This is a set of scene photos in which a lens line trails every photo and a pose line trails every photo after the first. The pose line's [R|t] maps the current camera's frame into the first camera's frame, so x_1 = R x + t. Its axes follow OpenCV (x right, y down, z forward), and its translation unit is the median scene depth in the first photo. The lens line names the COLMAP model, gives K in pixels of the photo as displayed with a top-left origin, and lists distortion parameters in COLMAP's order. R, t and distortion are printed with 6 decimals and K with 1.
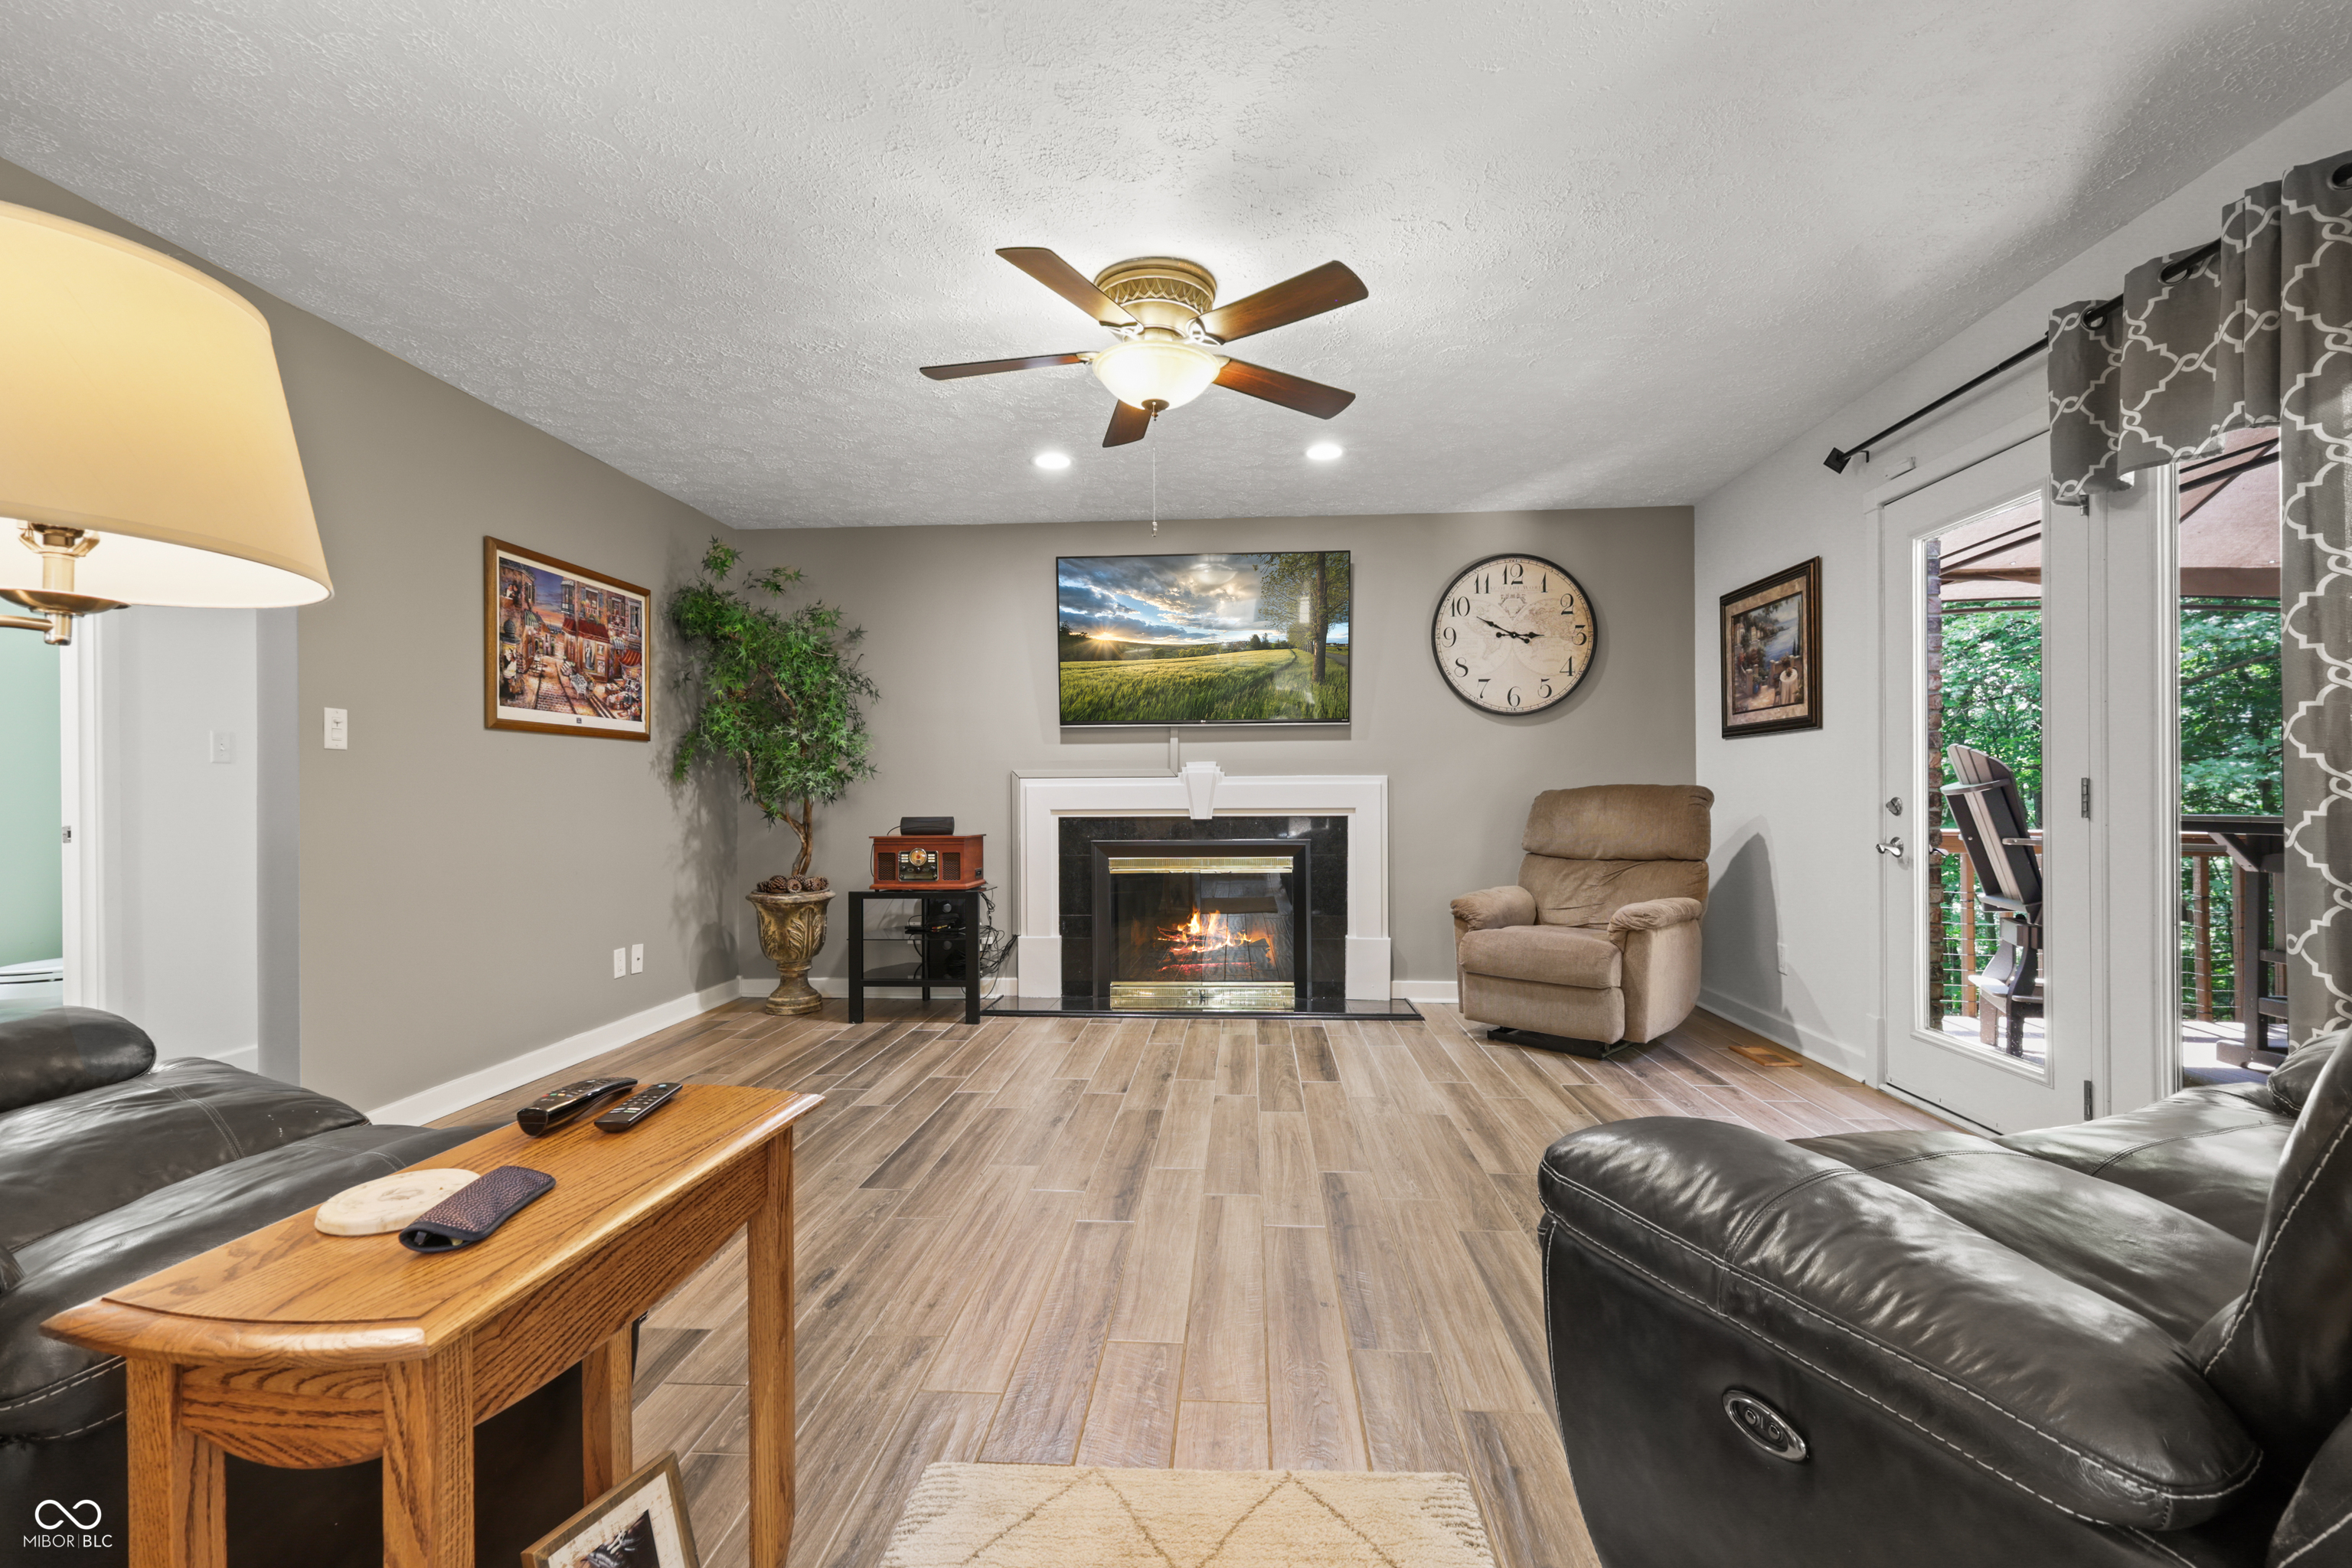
lens RADIAL K [[1034.8, 0, 1177.4], [0, 1034.8, 792.6], [0, 0, 1]] dist [0.001602, -0.000561]
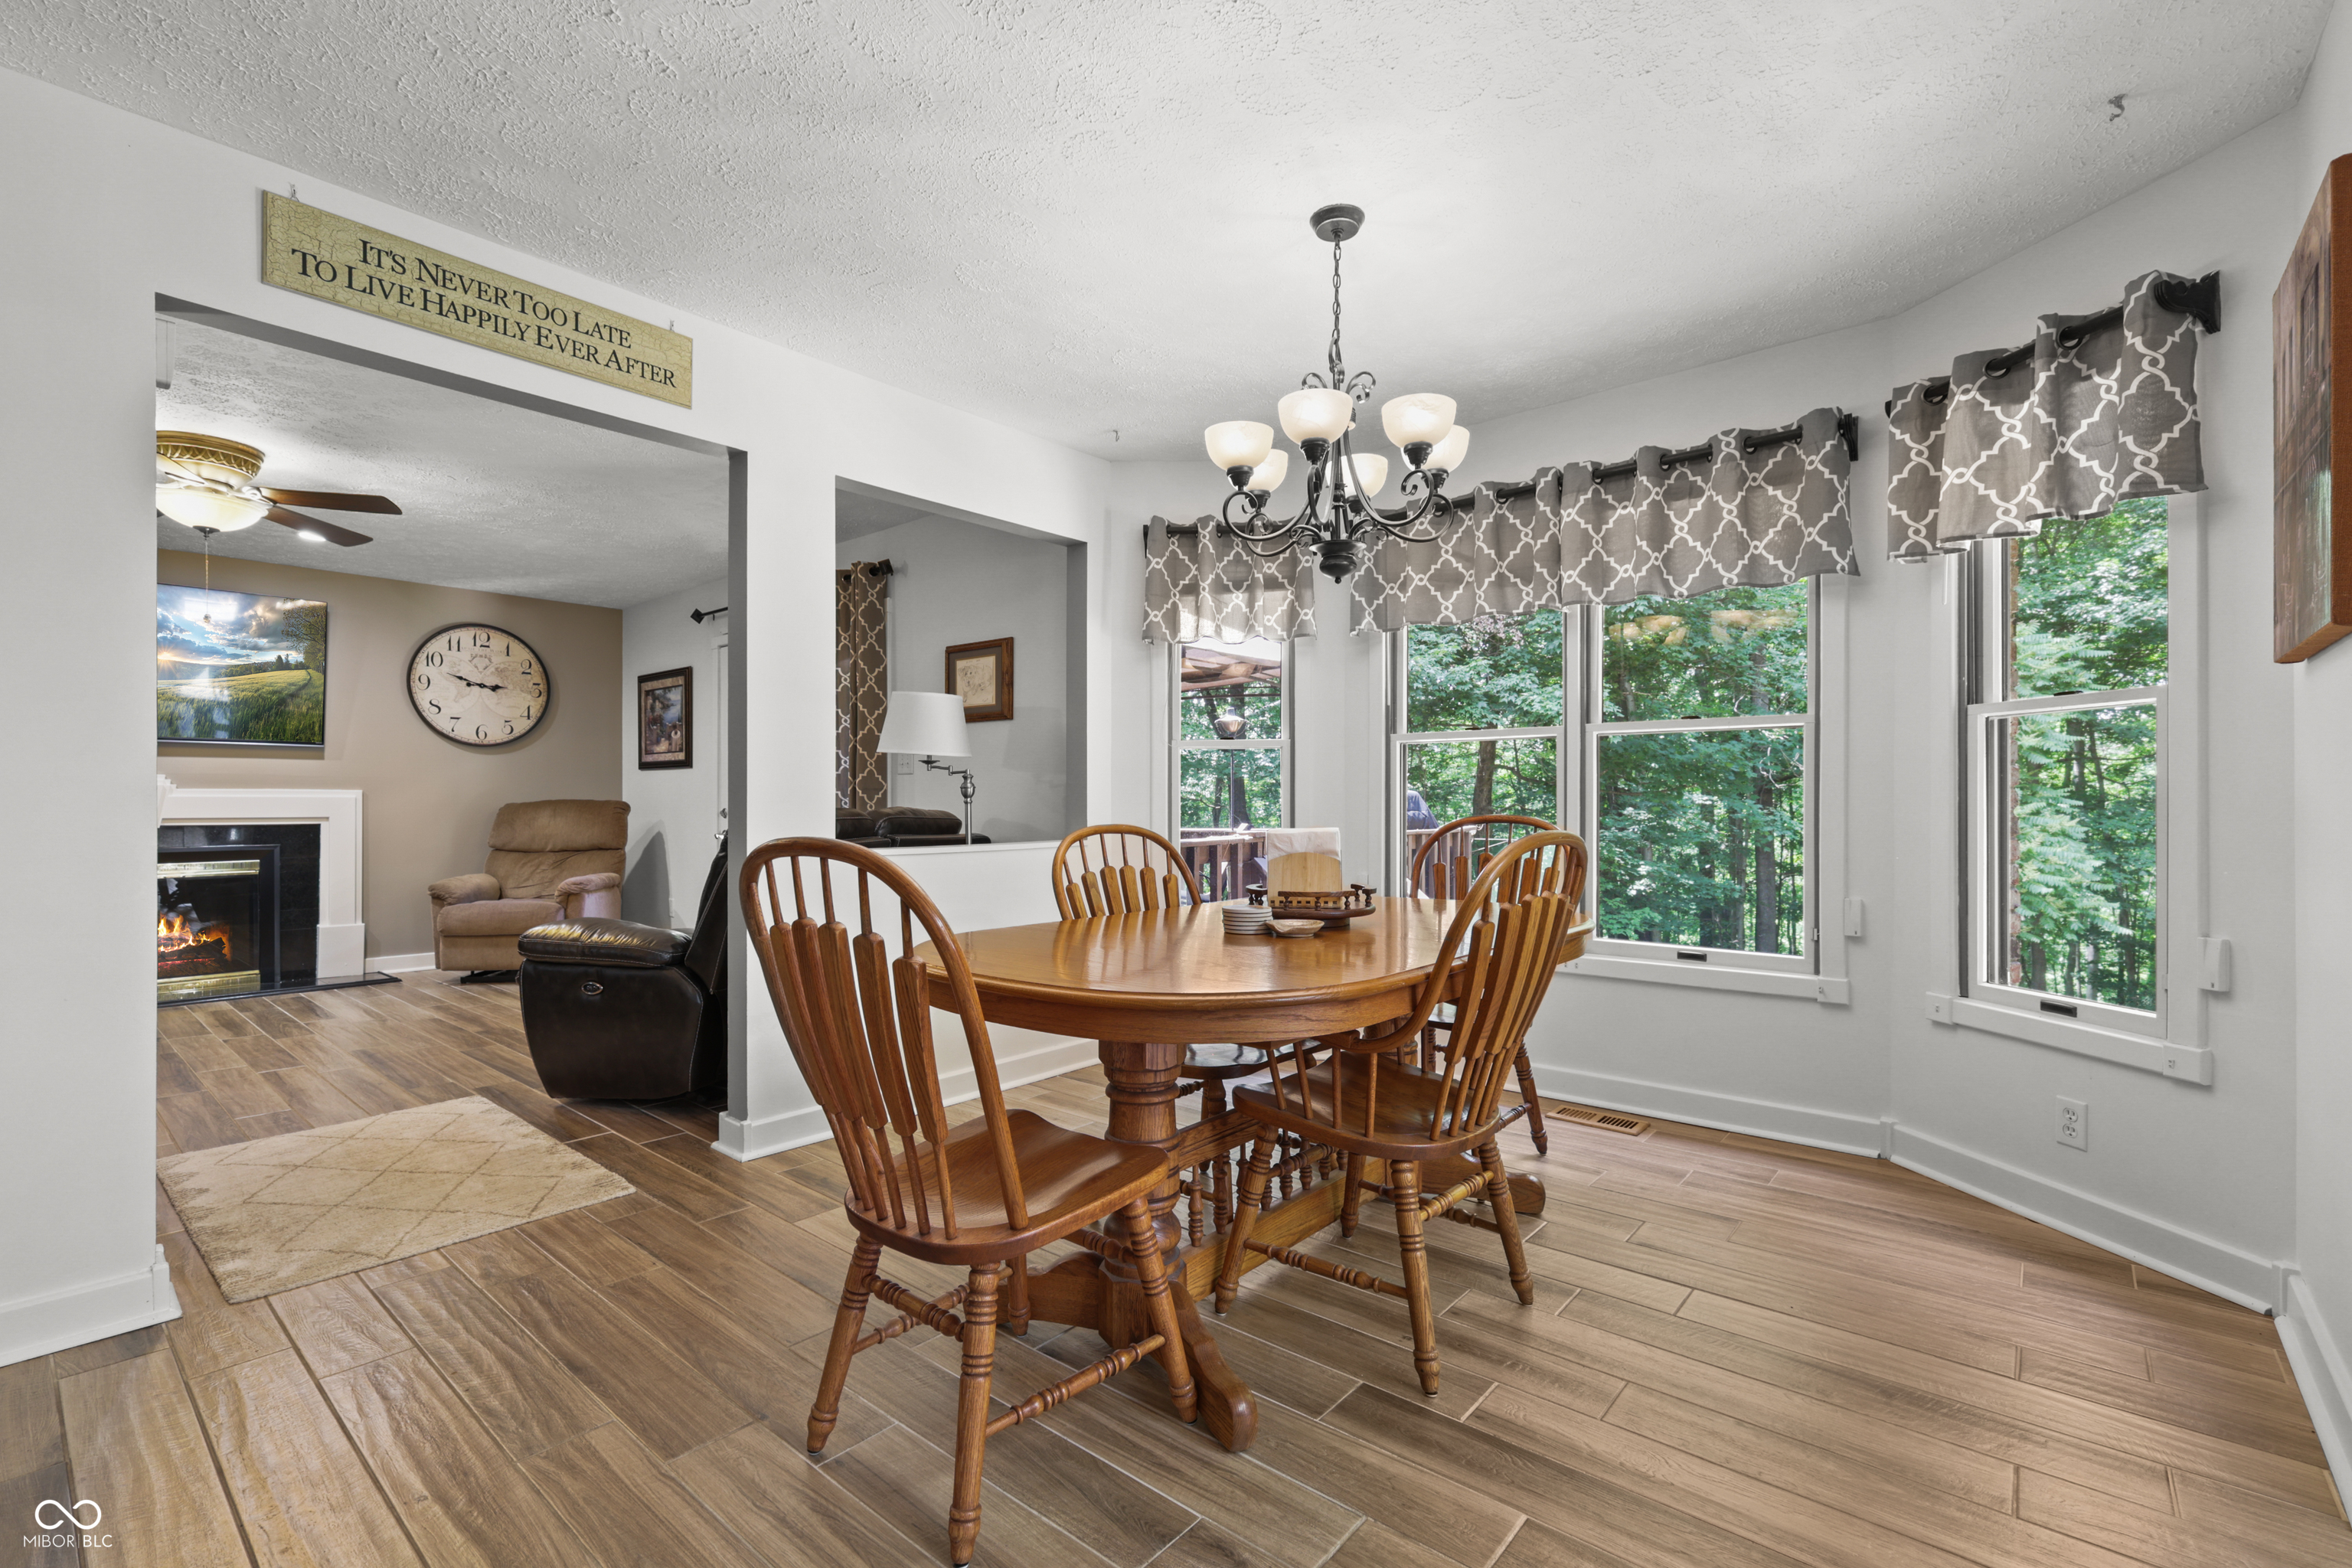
lens RADIAL K [[1034.8, 0, 1176.0], [0, 1034.8, 799.5], [0, 0, 1]] dist [0.001602, -0.000561]
pose [[0.603018, 0.007982, 0.797688, -0.208690], [-0.002933, 0.999965, -0.007788, 0.001021], [-0.797722, 0.002357, 0.603020, -0.542626]]
